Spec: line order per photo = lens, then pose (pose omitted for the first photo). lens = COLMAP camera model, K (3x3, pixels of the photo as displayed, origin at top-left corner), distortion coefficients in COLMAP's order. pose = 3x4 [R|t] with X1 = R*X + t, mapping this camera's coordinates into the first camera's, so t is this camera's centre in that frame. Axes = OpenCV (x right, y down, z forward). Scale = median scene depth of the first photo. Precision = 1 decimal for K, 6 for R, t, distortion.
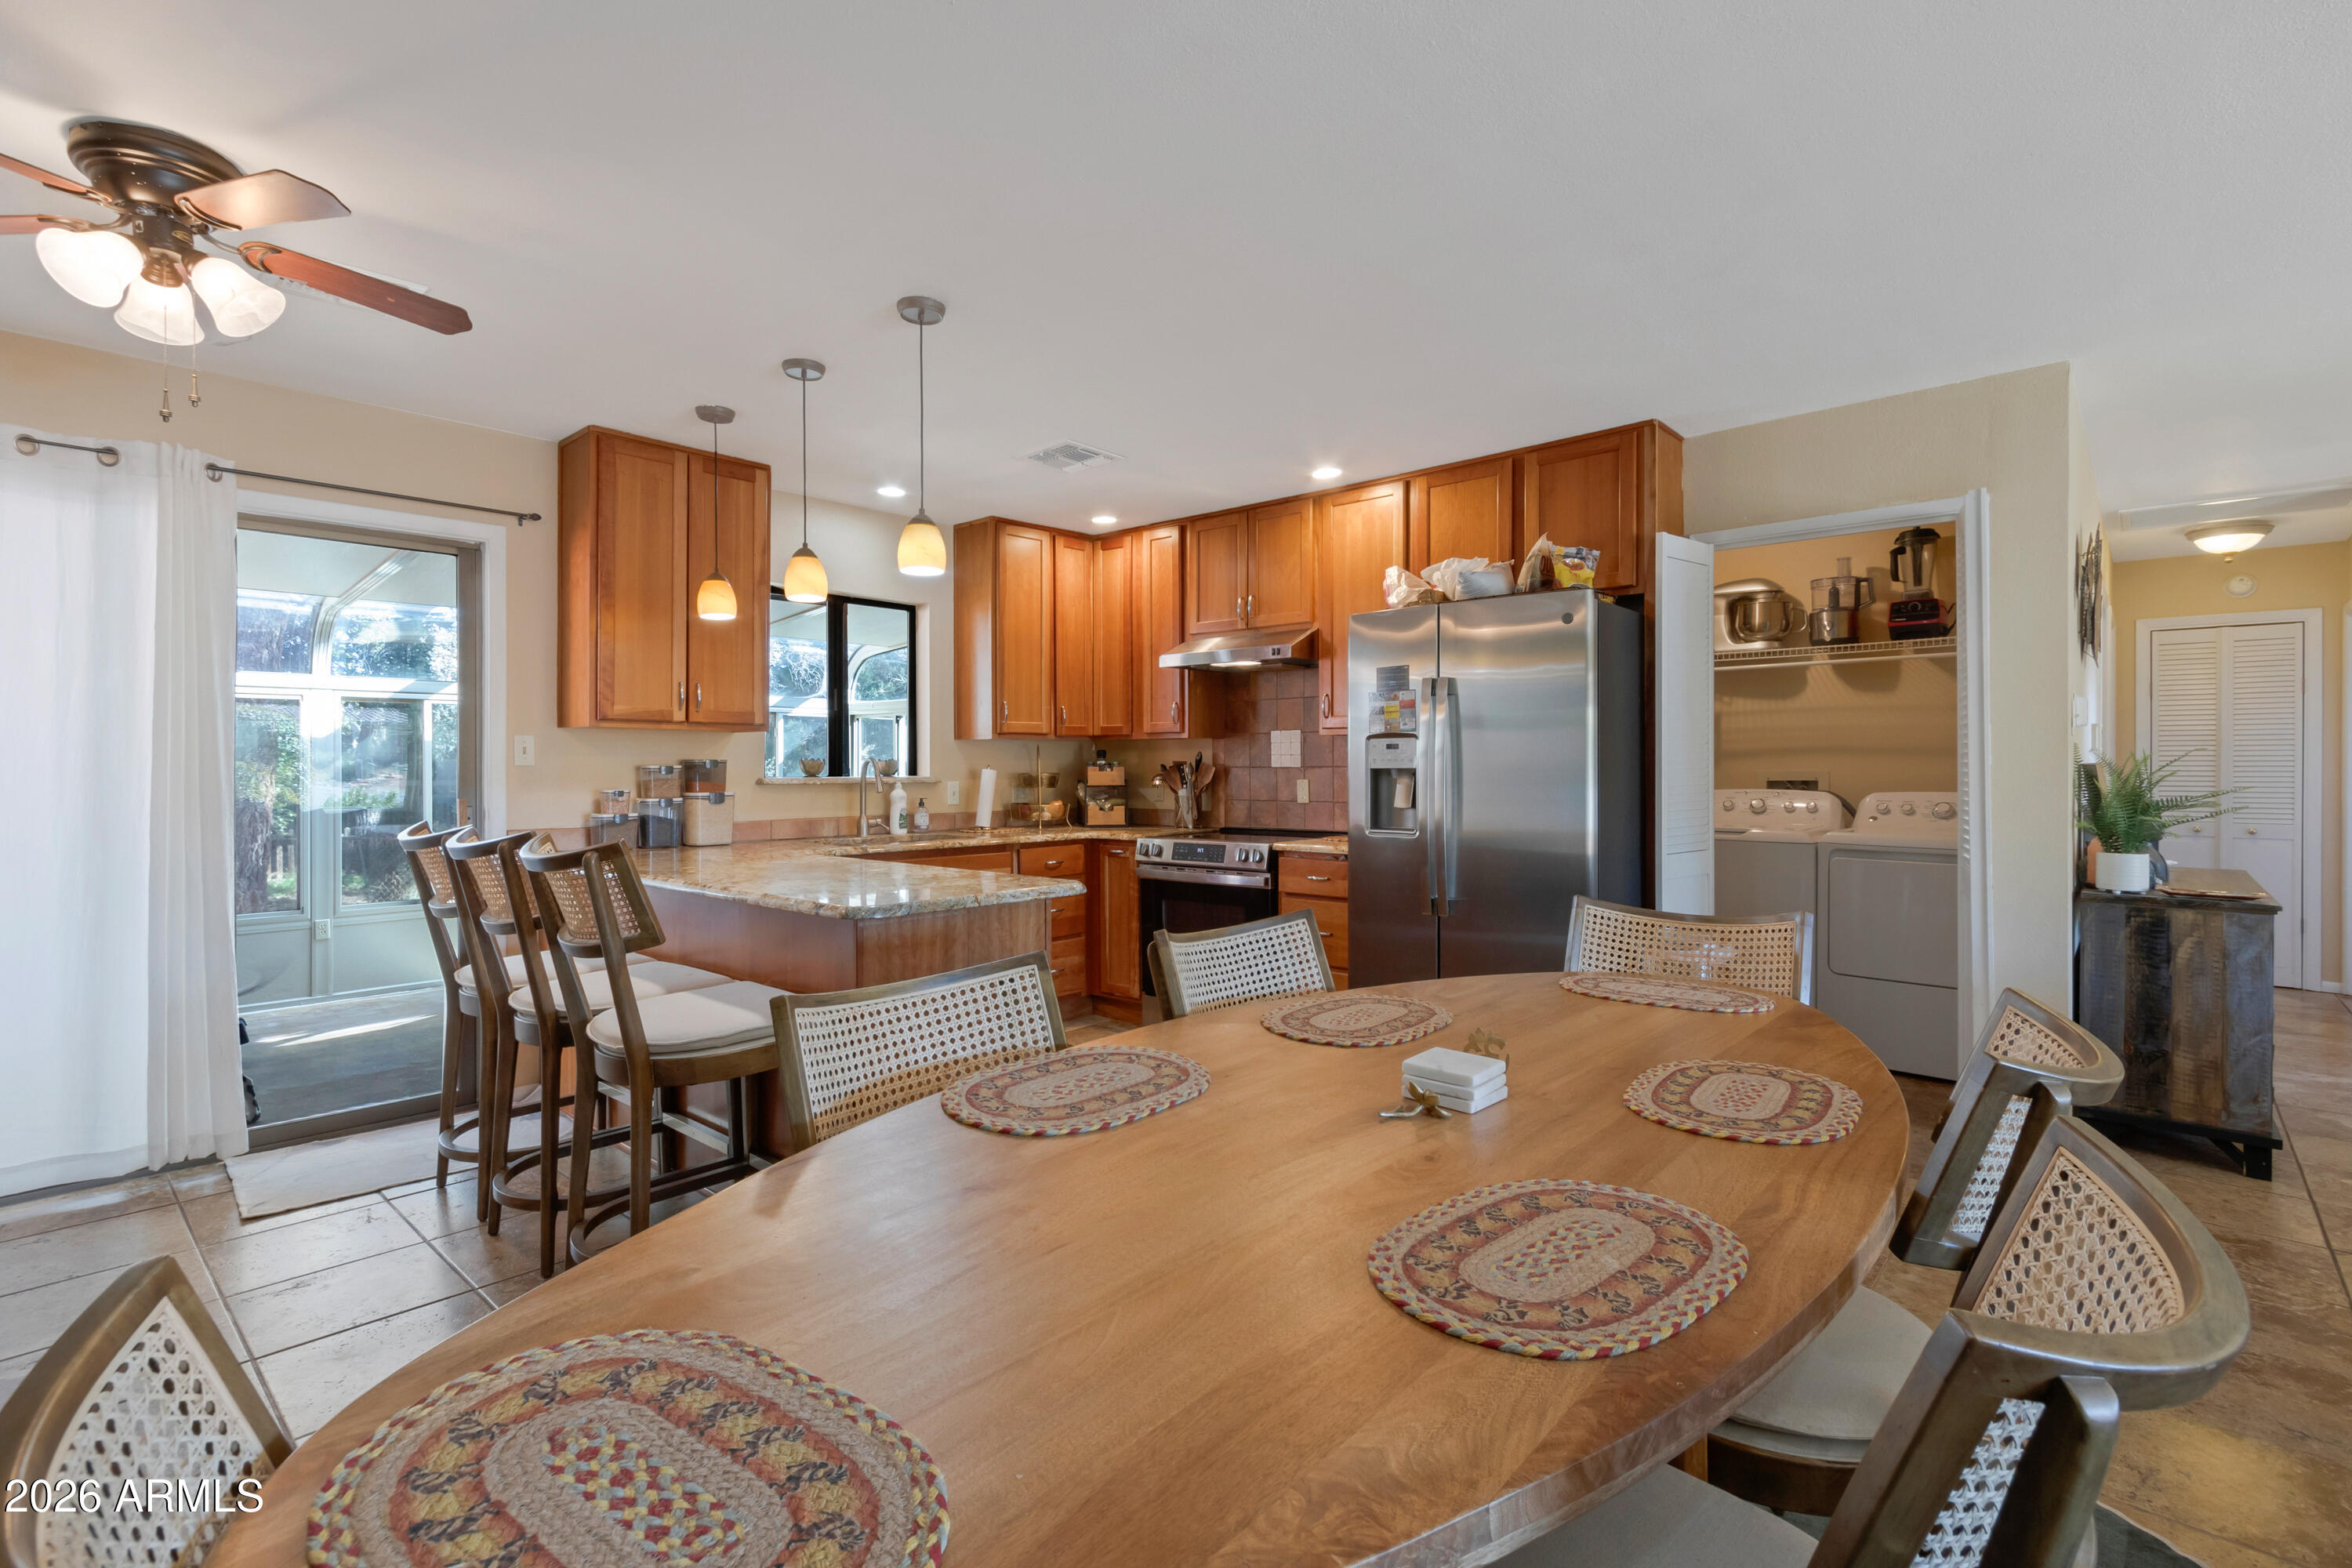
lens RADIAL K [[1074.9, 0, 1177.4], [0, 1074.9, 767.0], [0, 0, 1]] dist [0.010608, -0.003199]
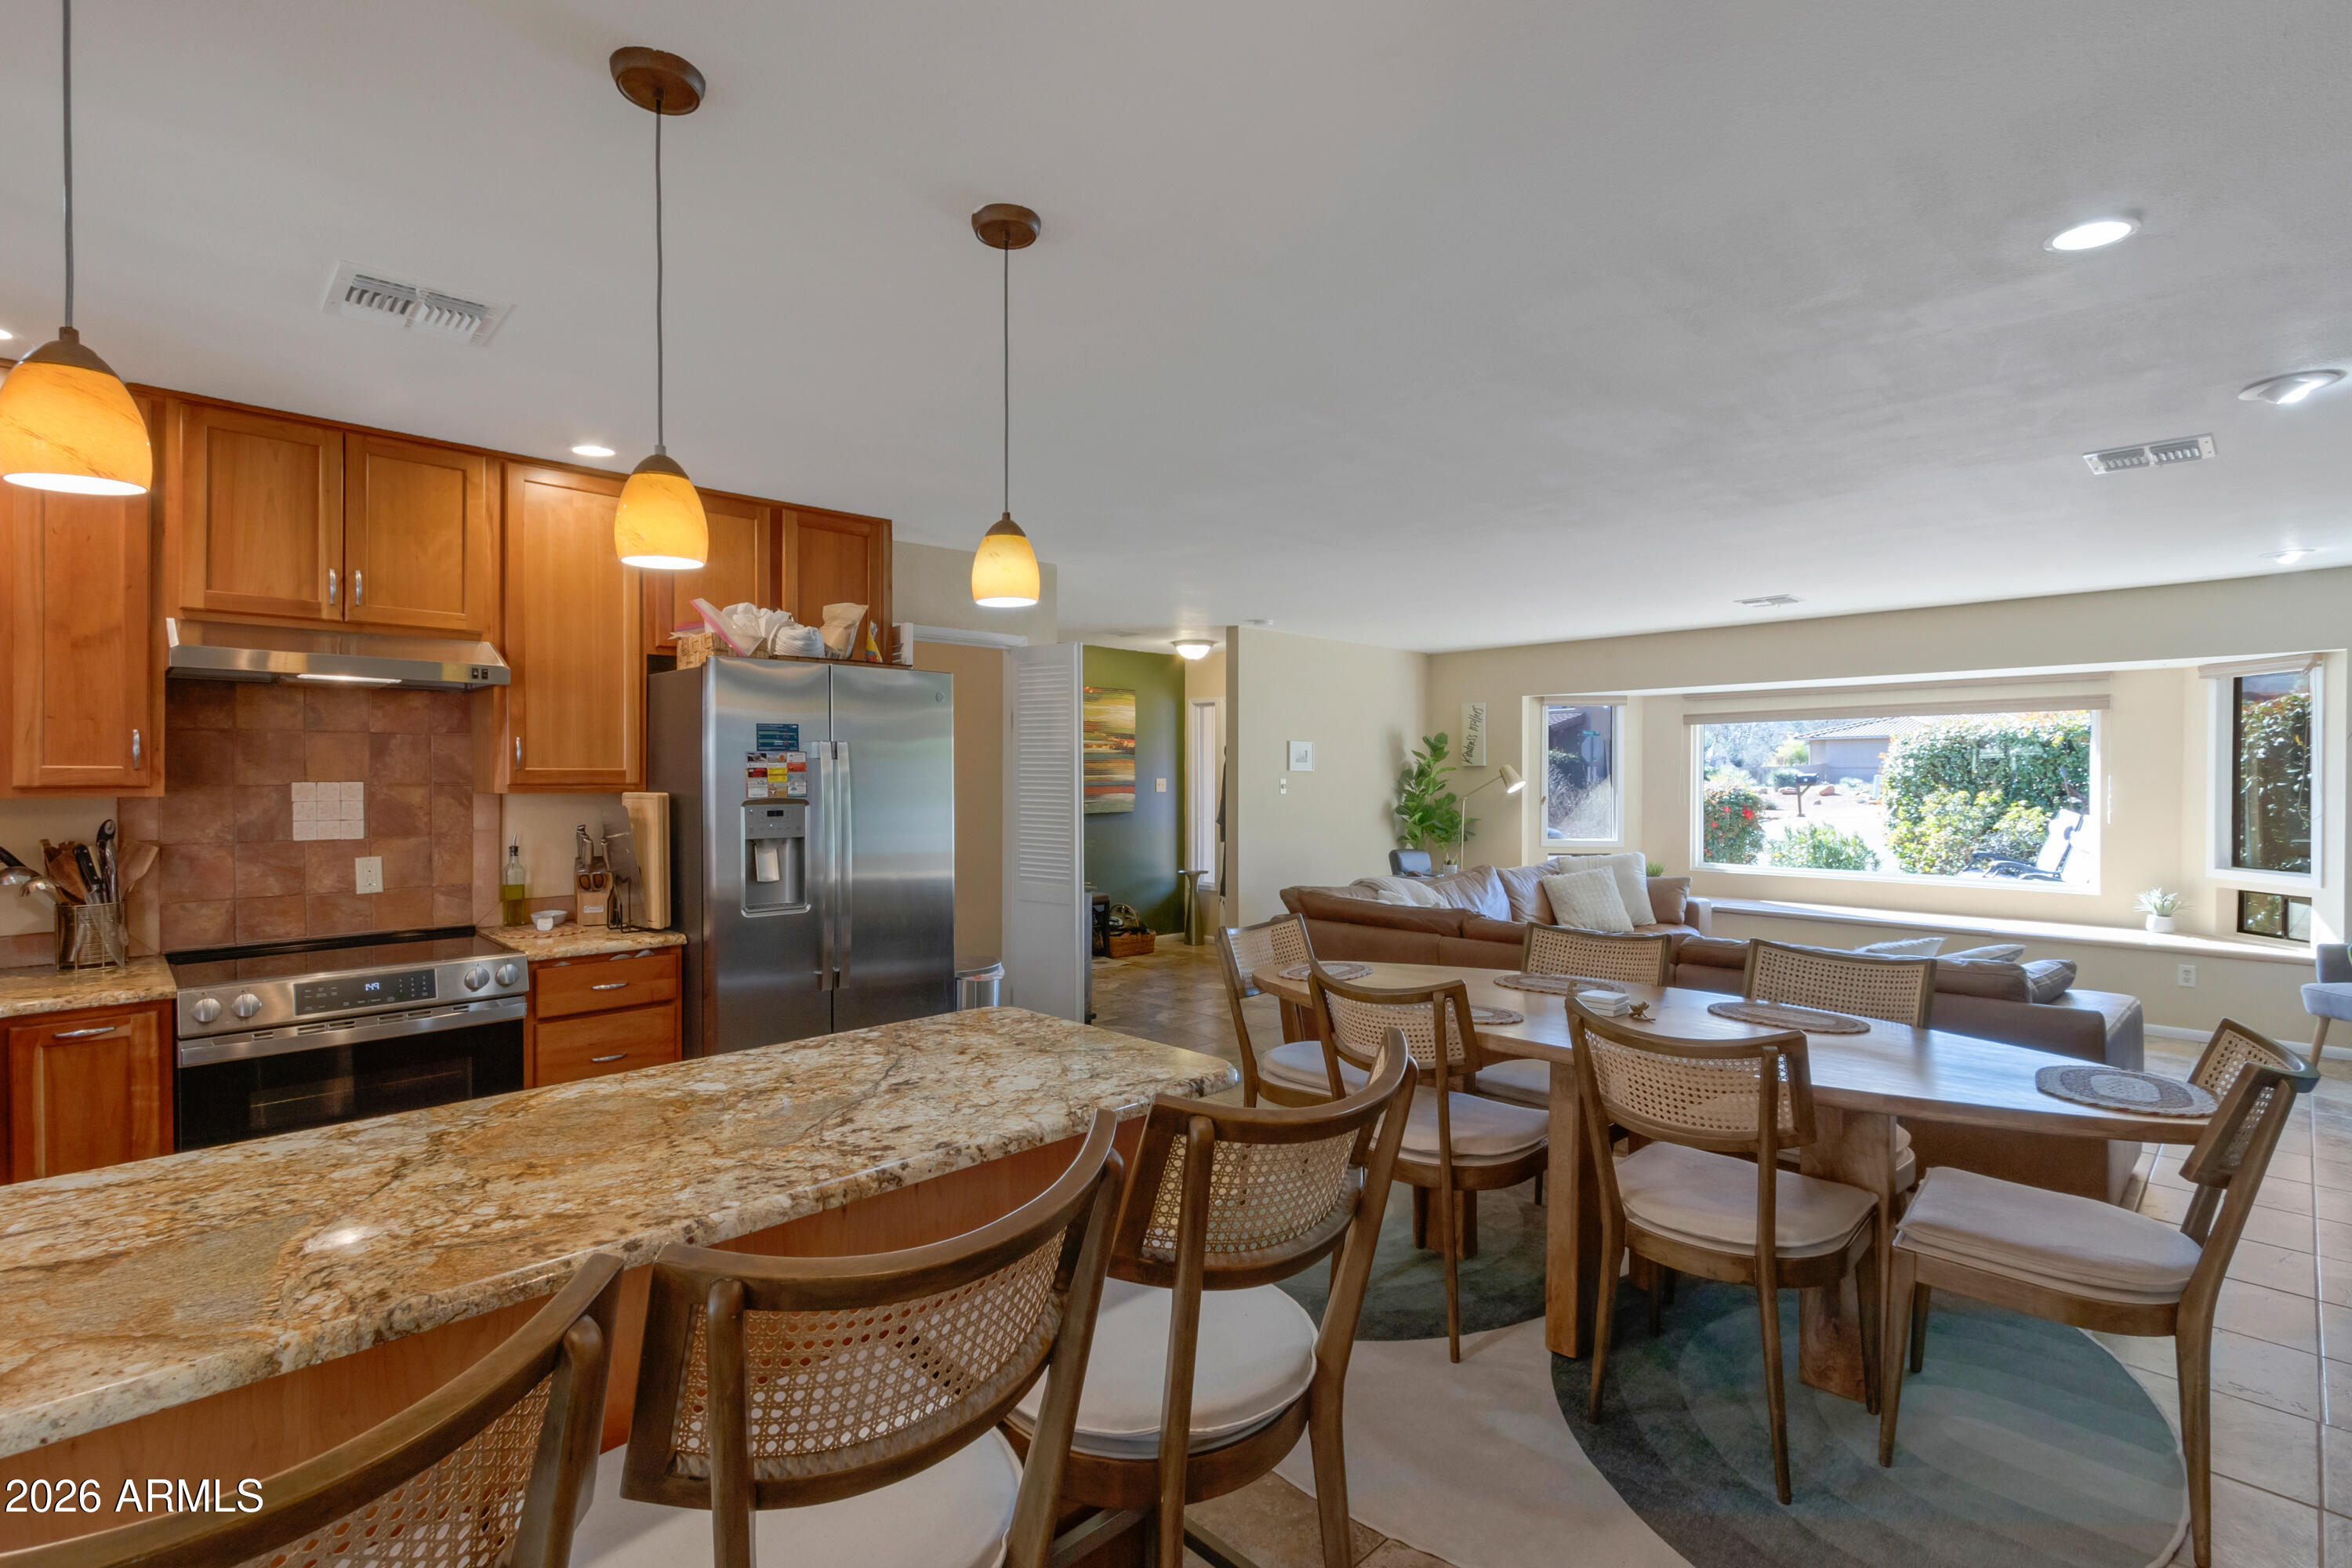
lens RADIAL K [[1074.9, 0, 1135.5], [0, 1074.9, 786.6], [0, 0, 1]] dist [0.010608, -0.003199]
pose [[0.082197, -0.008330, 0.996581, -0.541978], [0.001210, 0.999965, 0.008258, -0.039347], [-0.996615, 0.000527, 0.082204, 0.514019]]
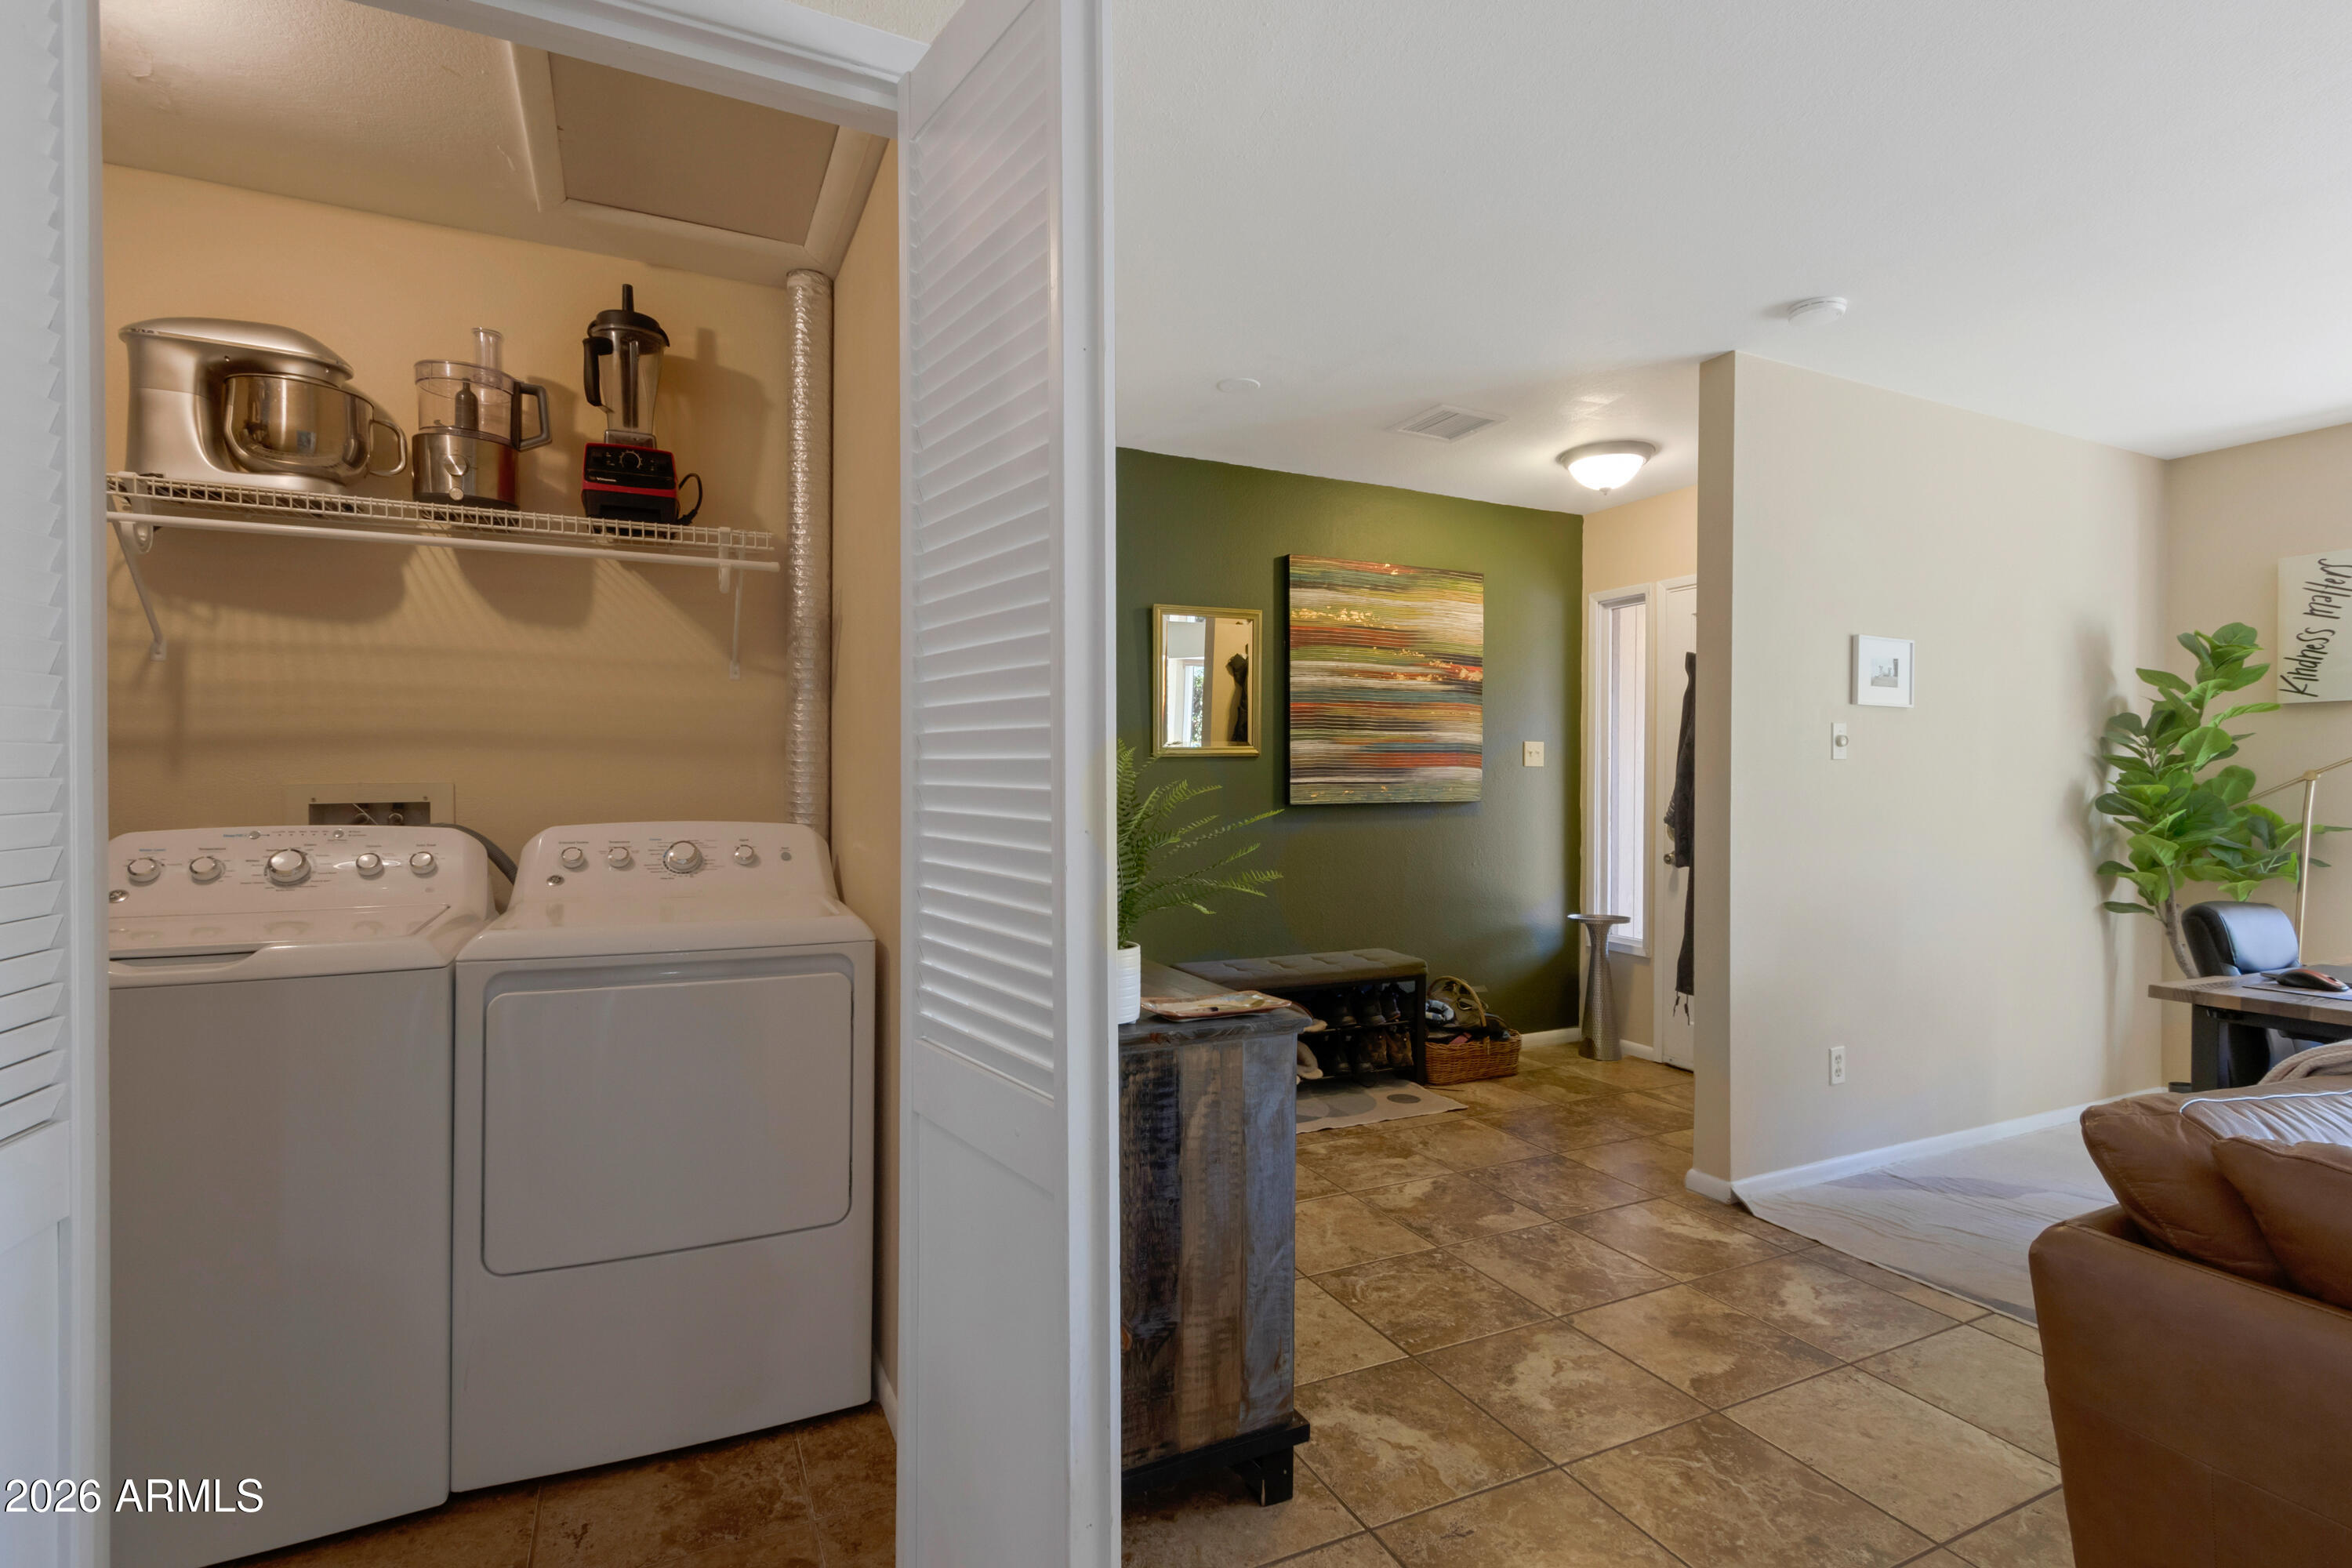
lens RADIAL K [[1074.9, 0, 1143.5], [0, 1074.9, 790.6], [0, 0, 1]] dist [0.010608, -0.003199]
pose [[0.395745, -0.006968, 0.918334, 0.303588], [-0.002441, 0.999960, 0.008639, 0.002526], [-0.918357, -0.005660, 0.395712, 0.563286]]
